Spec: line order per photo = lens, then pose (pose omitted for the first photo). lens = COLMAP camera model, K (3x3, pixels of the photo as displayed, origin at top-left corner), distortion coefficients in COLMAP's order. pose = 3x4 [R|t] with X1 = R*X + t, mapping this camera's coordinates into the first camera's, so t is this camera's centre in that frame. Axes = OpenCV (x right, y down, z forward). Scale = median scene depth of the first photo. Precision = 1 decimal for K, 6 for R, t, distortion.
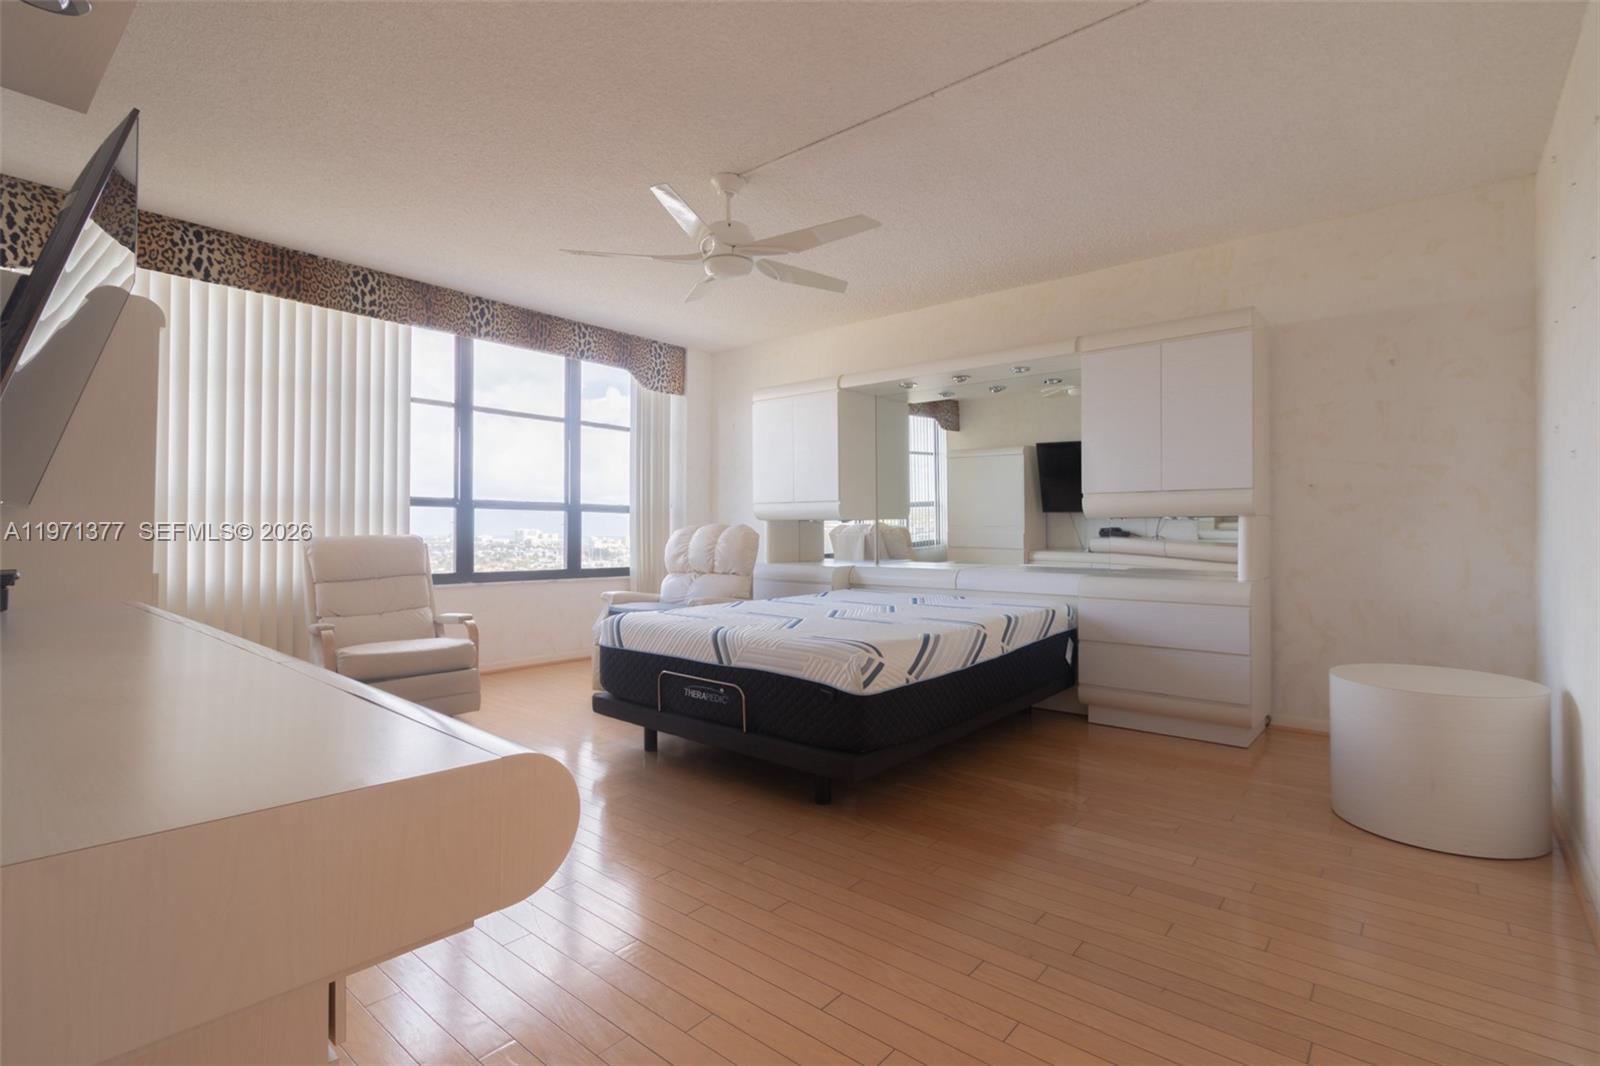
lens RADIAL K [[755.6, 0, 801.8], [0, 755.6, 531.7], [0, 0, 1]] dist [0.000245, 0.000400]
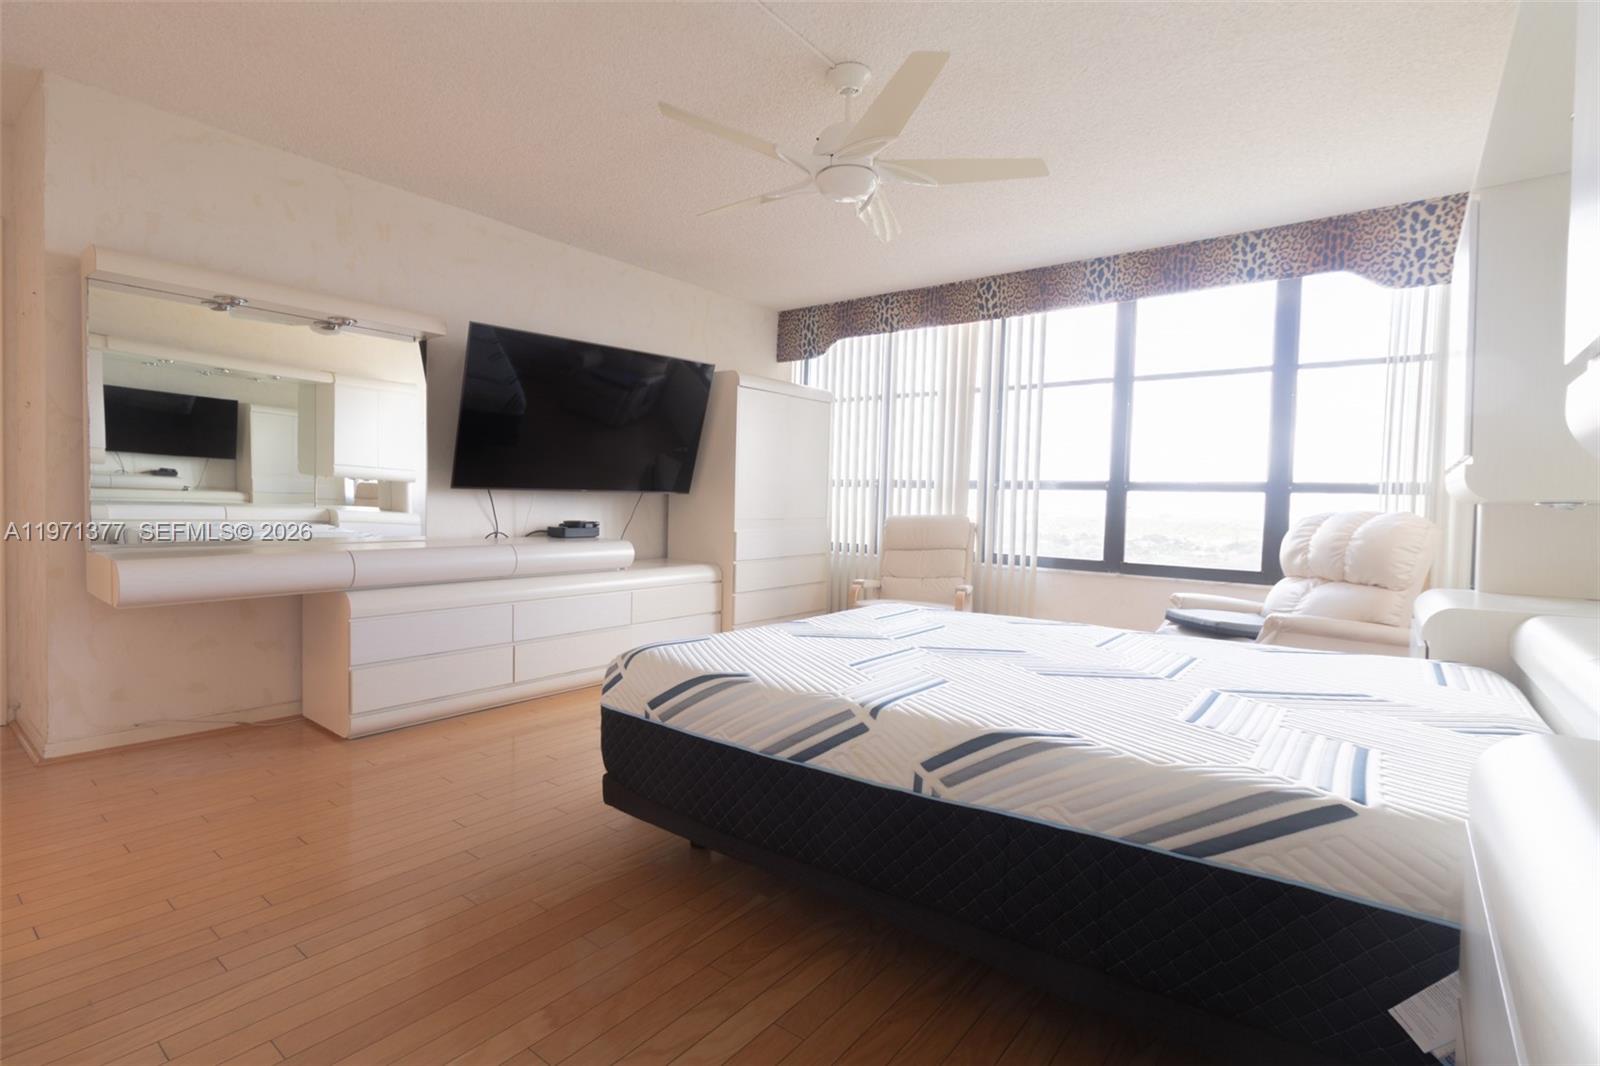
lens RADIAL K [[755.6, 0, 809.3], [0, 755.6, 532.7], [0, 0, 1]] dist [0.000245, 0.000400]
pose [[0.040872, 0.033257, -0.998611, 0.585523], [-0.023771, 0.999195, 0.032304, -0.001924], [0.998882, 0.022418, 0.041629, 0.763425]]
